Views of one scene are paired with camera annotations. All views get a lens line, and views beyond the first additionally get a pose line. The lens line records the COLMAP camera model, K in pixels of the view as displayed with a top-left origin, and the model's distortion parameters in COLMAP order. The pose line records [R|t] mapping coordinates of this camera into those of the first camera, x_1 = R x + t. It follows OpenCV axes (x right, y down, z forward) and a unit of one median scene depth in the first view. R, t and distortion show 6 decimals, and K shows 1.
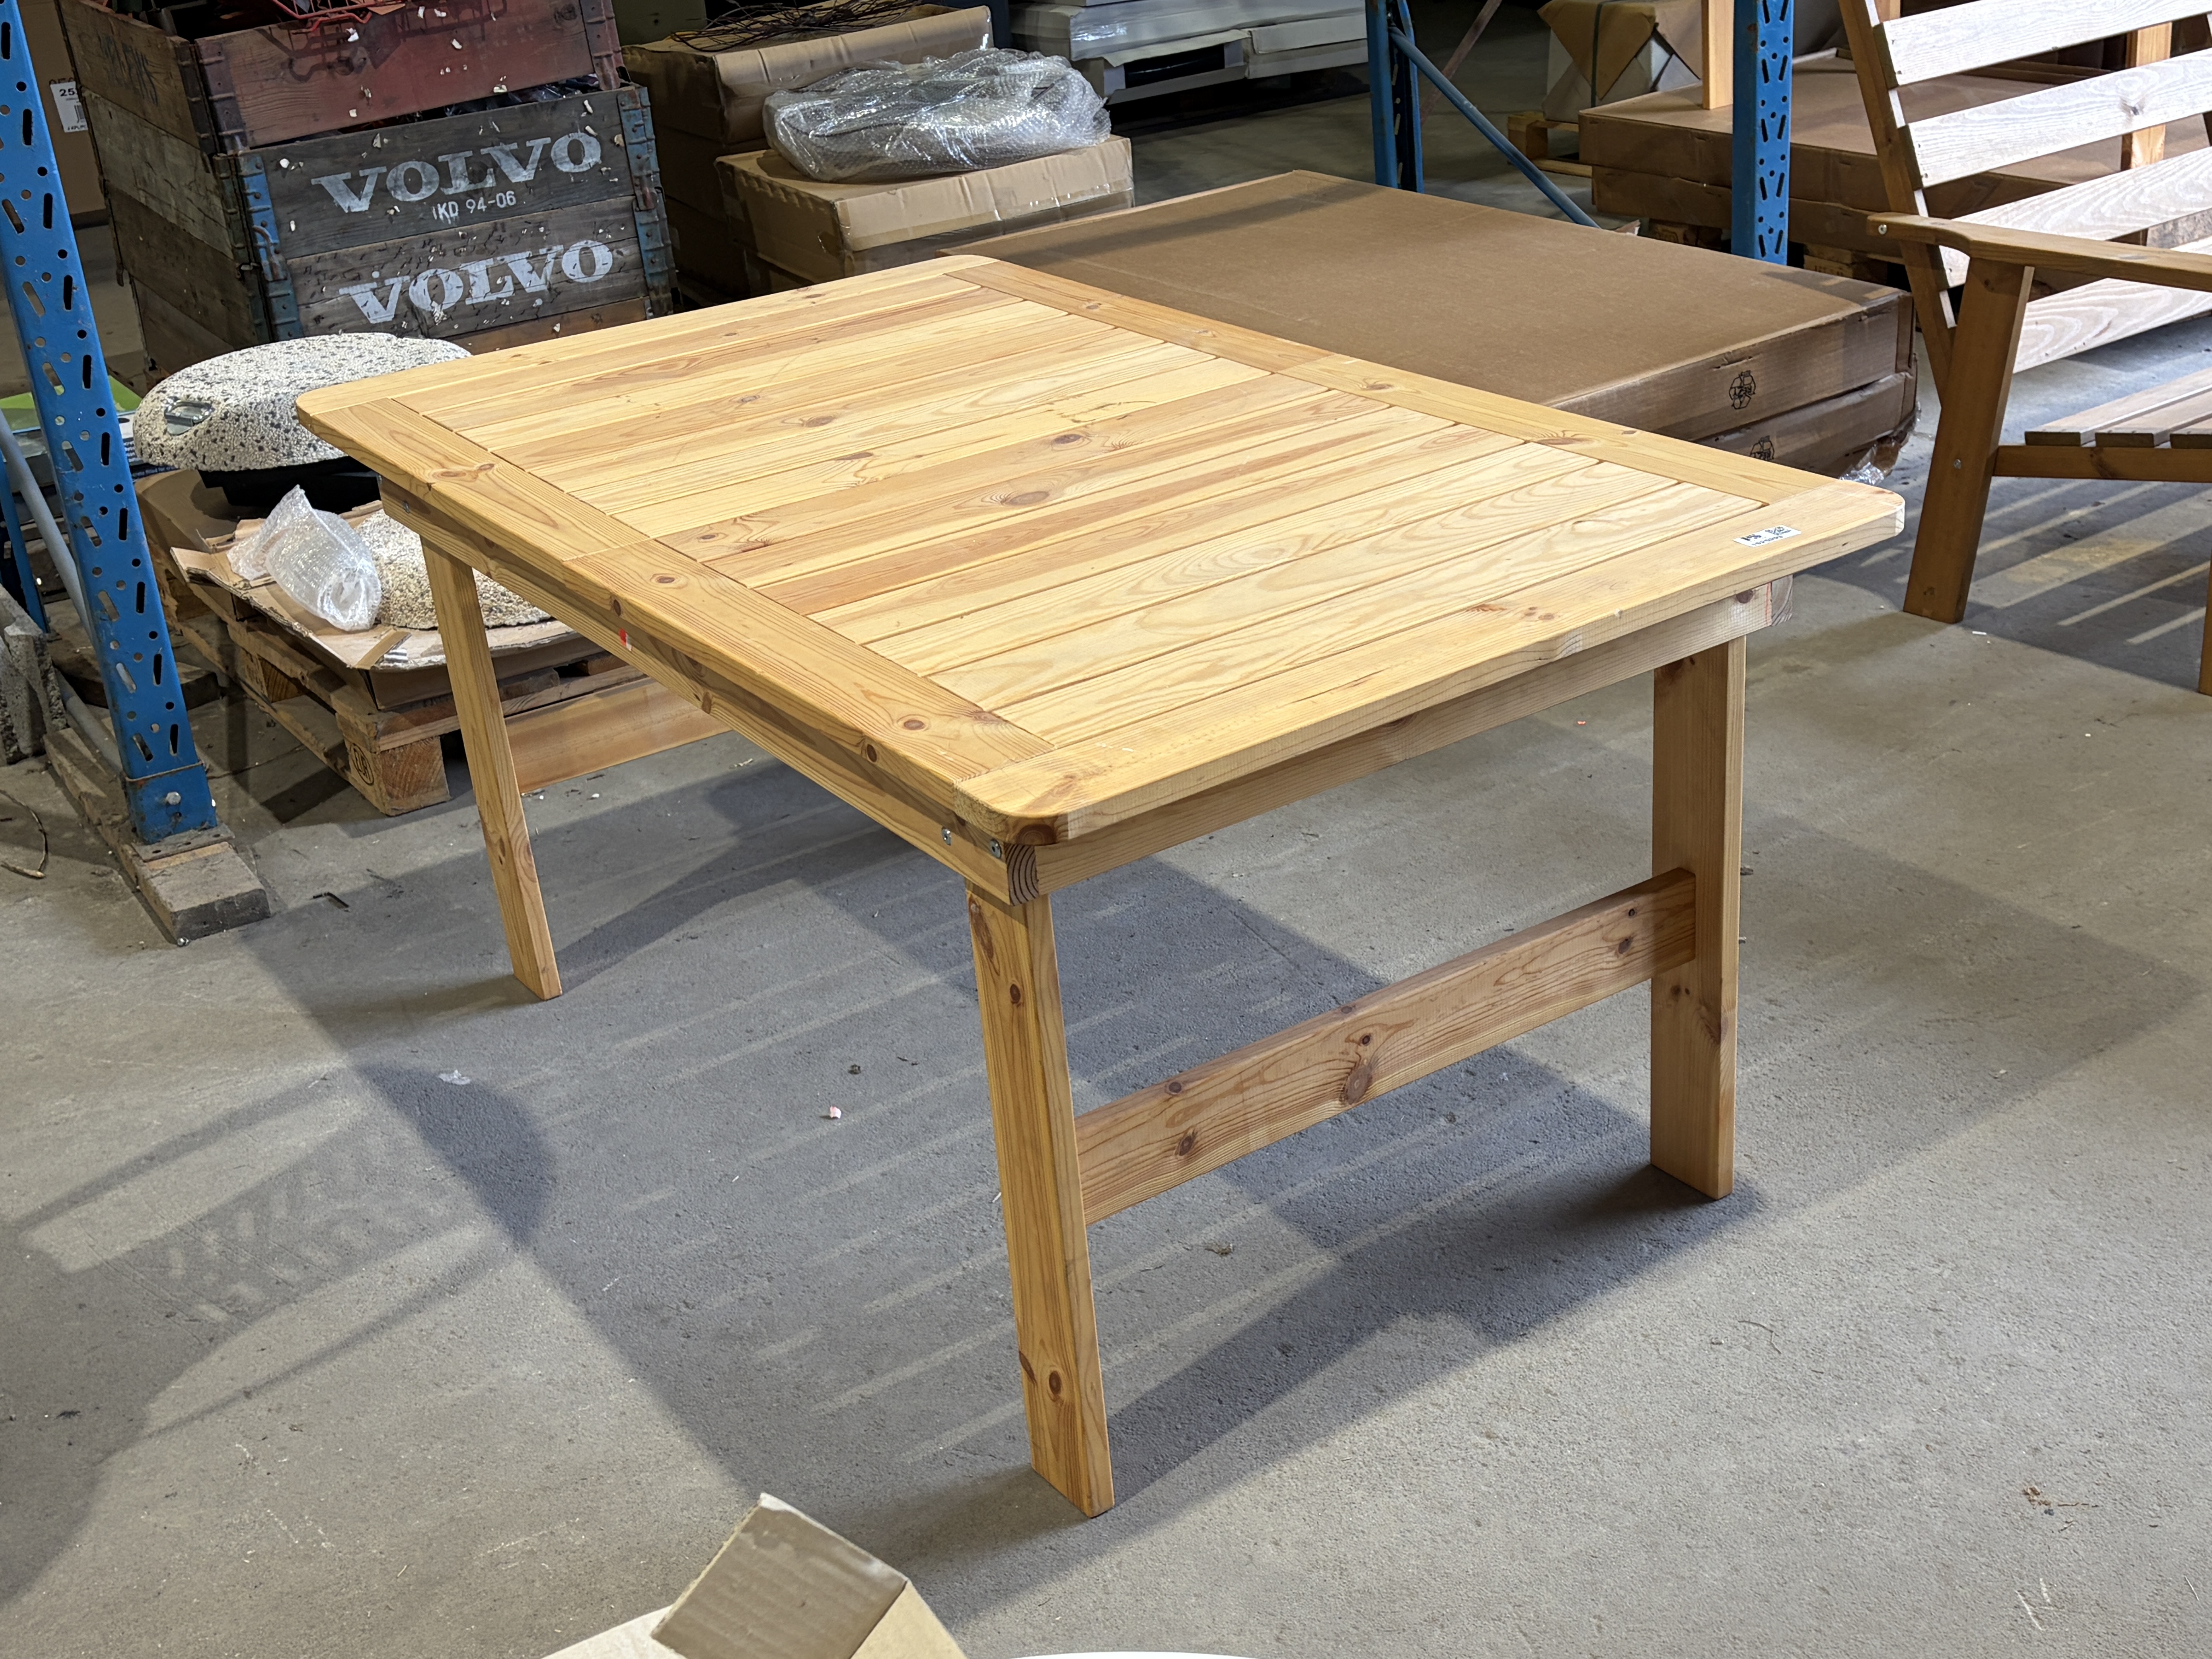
lens RADIAL K [[2581.3, 0, 1106.0], [0, 2581.3, 829.5], [0, 0, 1]] dist [0.148606, -0.513519]
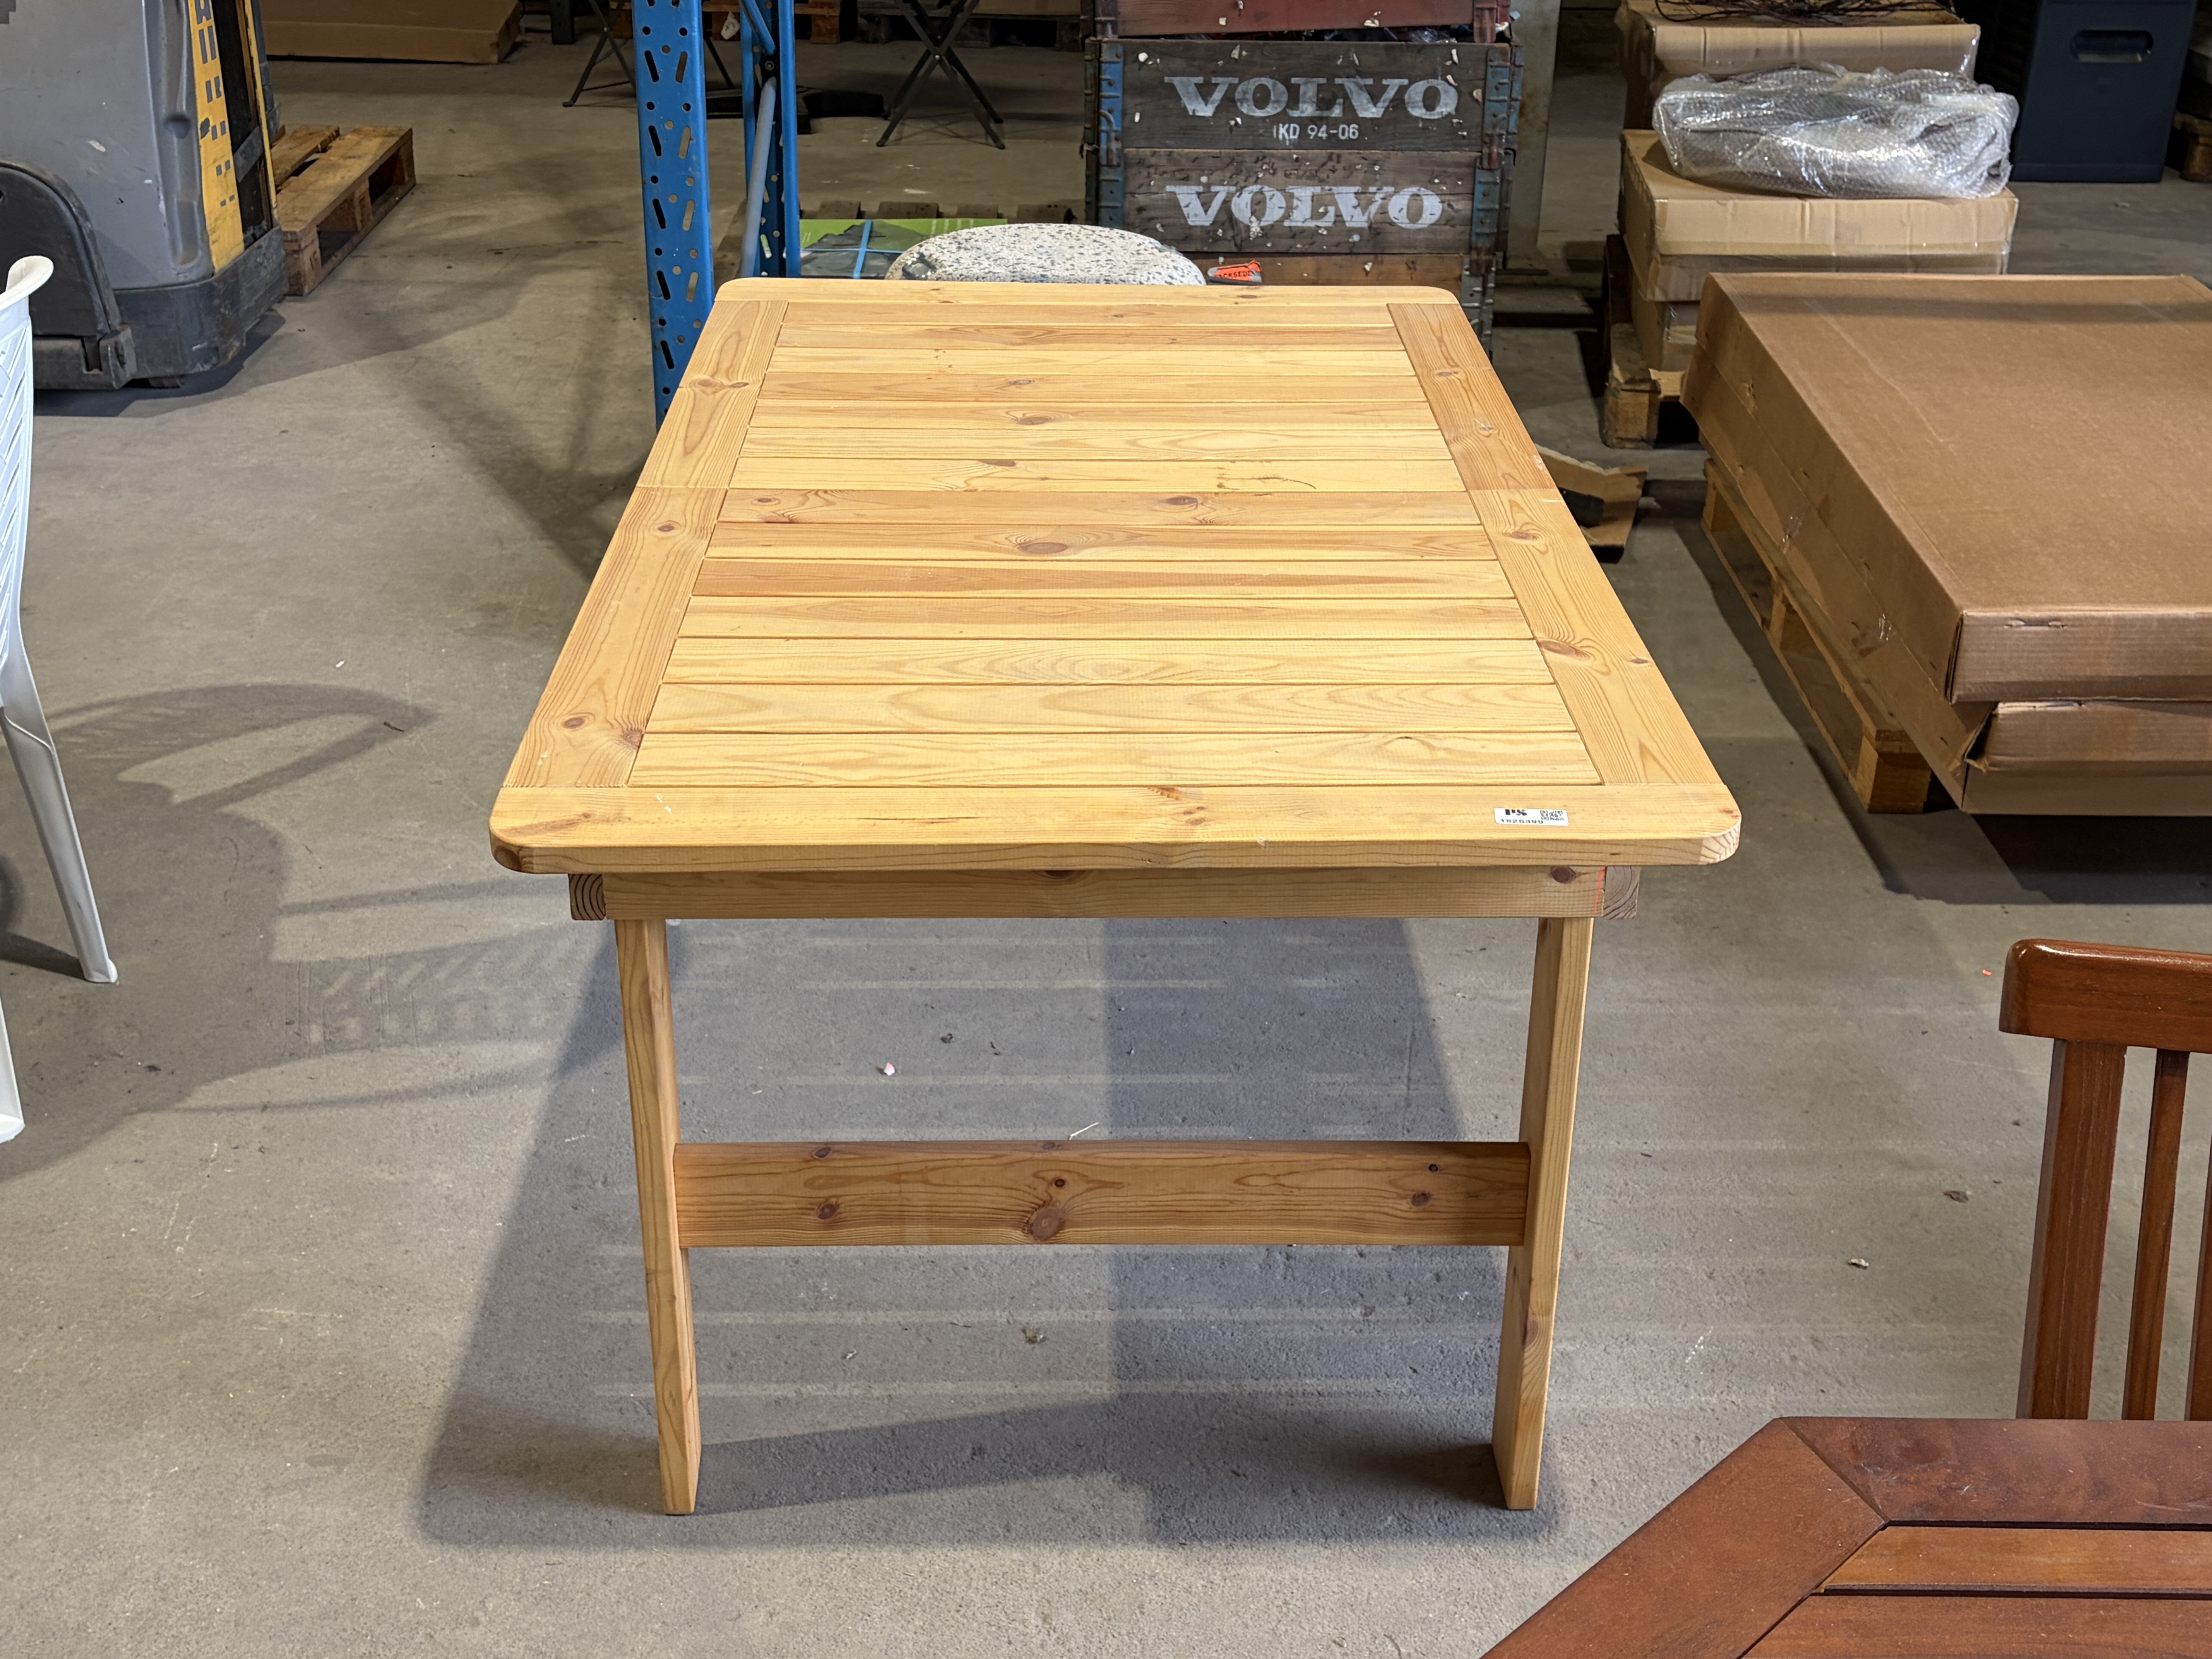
lens RADIAL K [[2567.7, 0, 1099.7], [0, 2567.7, 839.3], [0, 0, 1]] dist [0.181026, -0.640921]
pose [[0.837174, 0.320035, -0.443529, 0.299636], [-0.299886, 0.946760, 0.117105, -0.094109], [0.457393, 0.034970, 0.888577, 0.092441]]
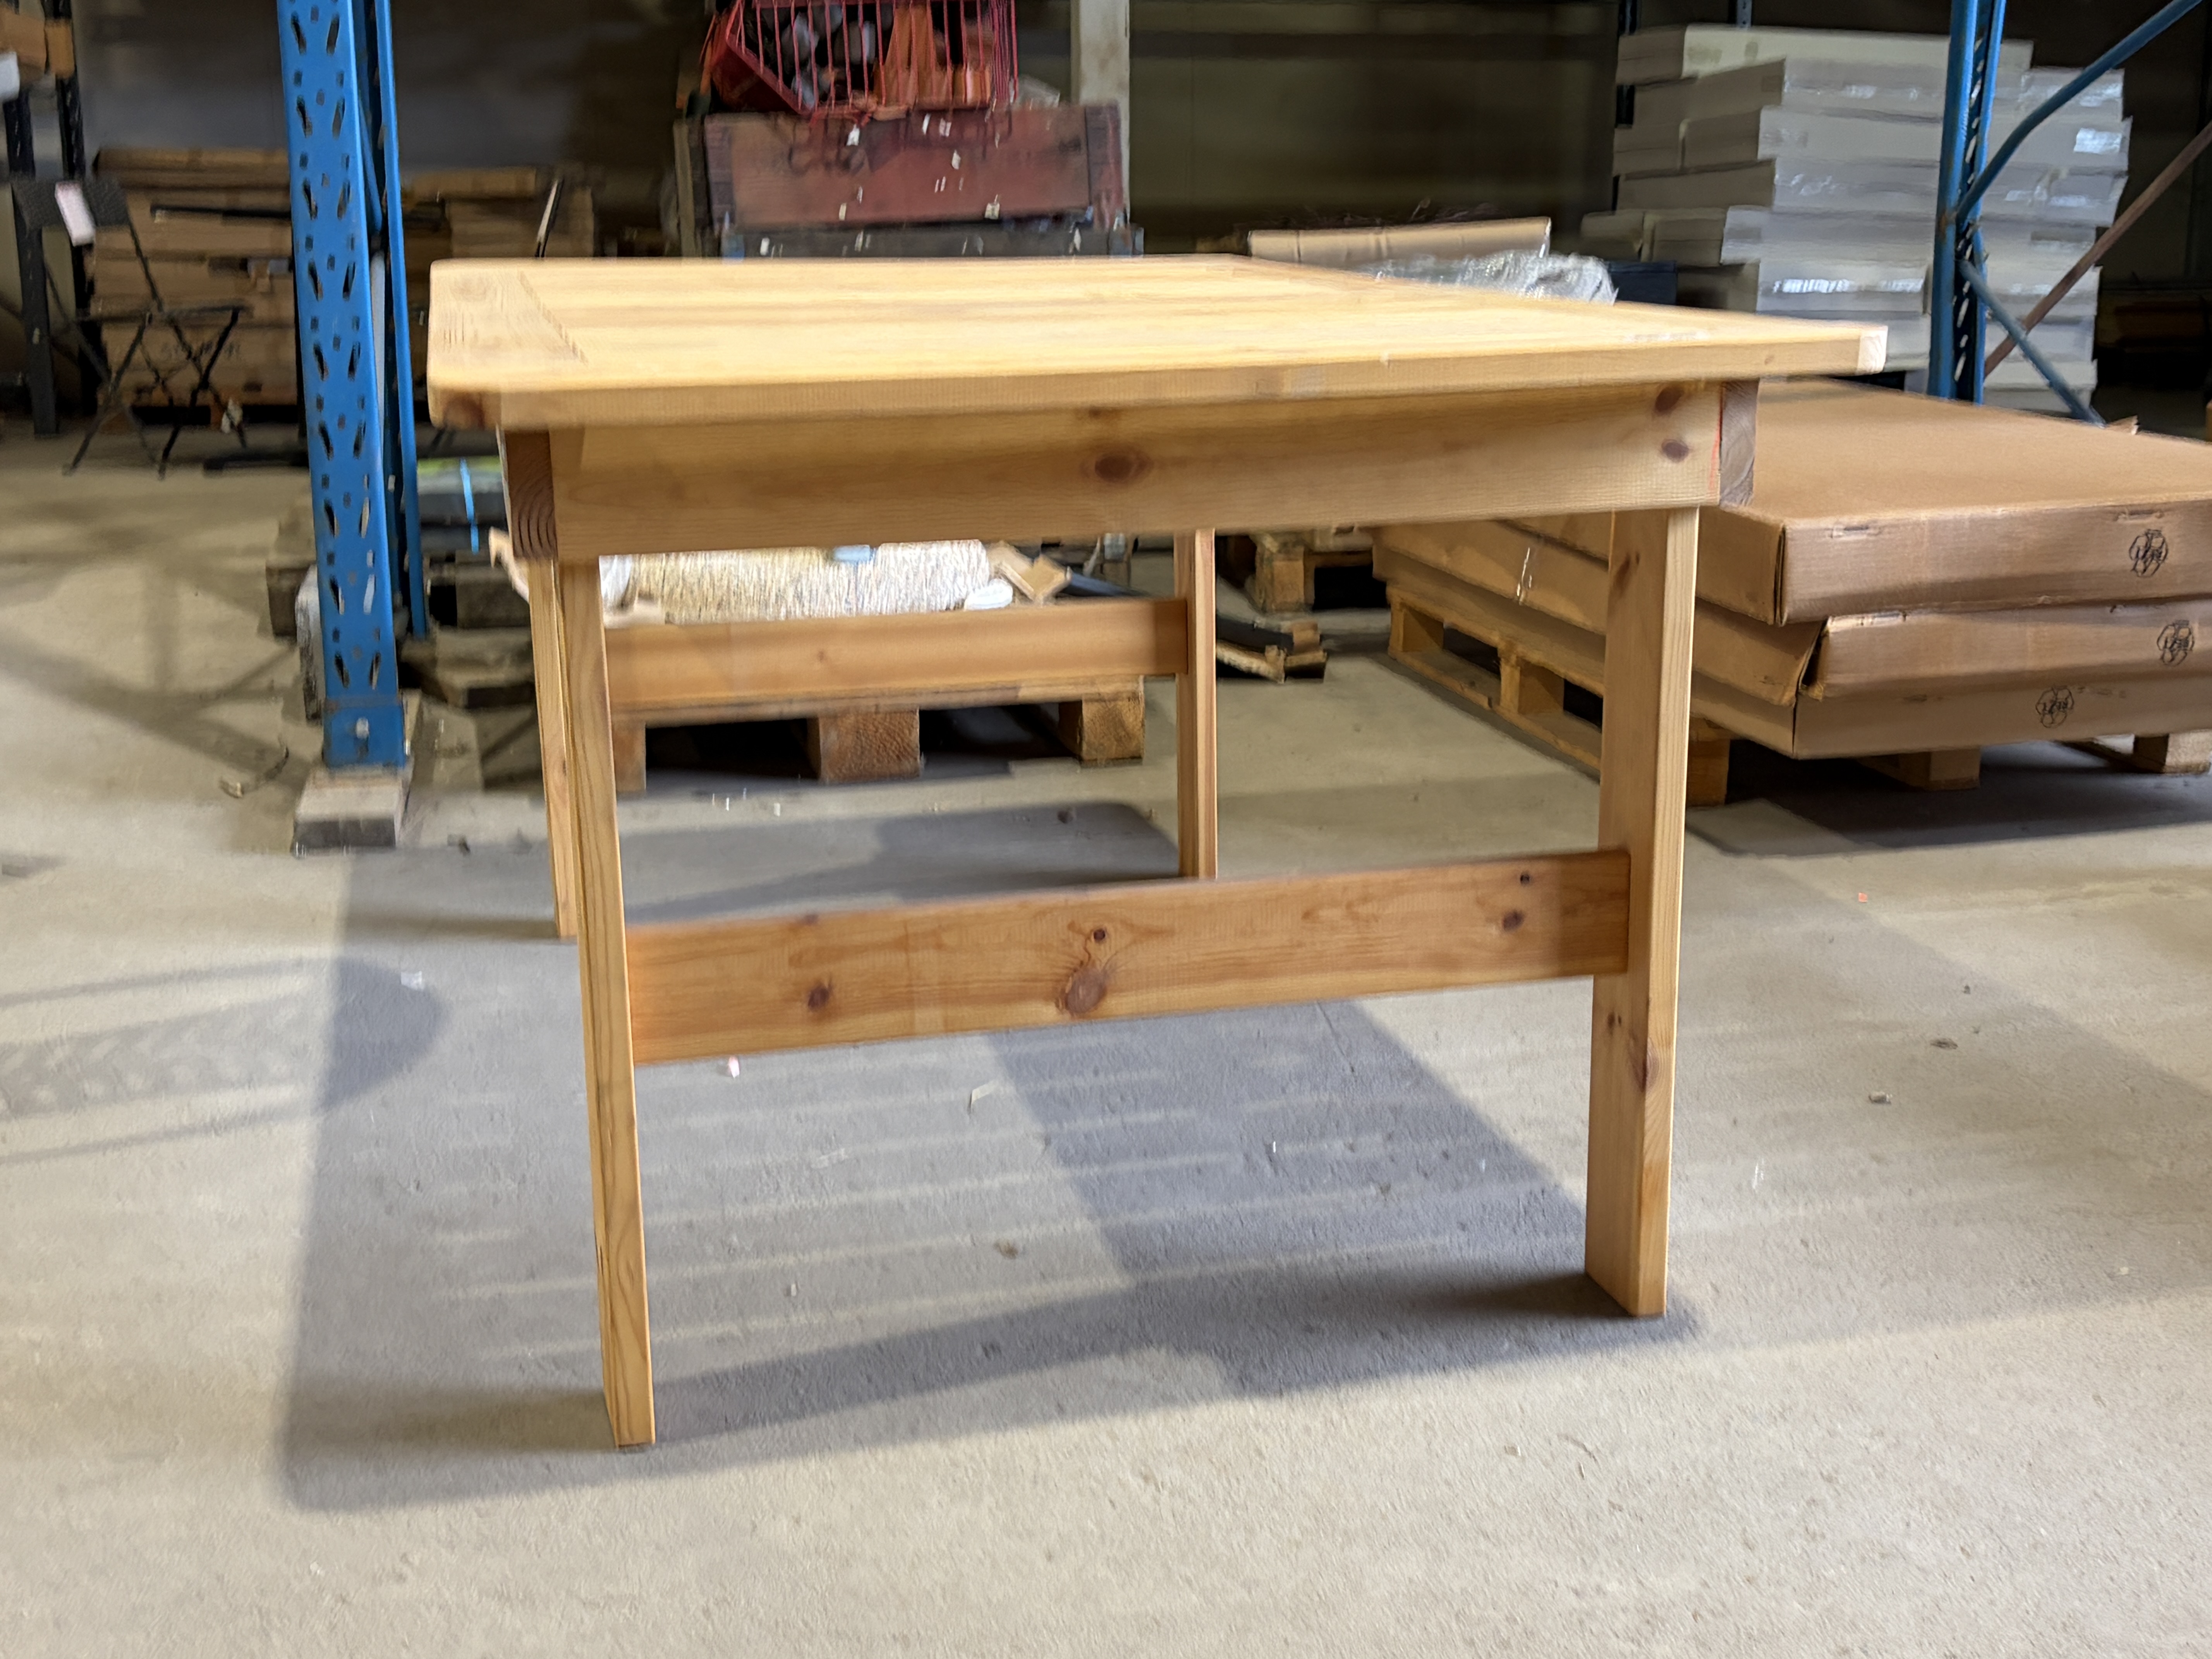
lens RADIAL K [[2576.3, 0, 1129.5], [0, 2576.3, 801.3], [0, 0, 1]] dist [0.151254, -0.447016]
pose [[0.940651, 0.151783, -0.303540, 0.206242], [-0.202595, 0.968701, -0.143435, 0.092236], [0.272269, 0.196418, 0.941961, 0.153393]]
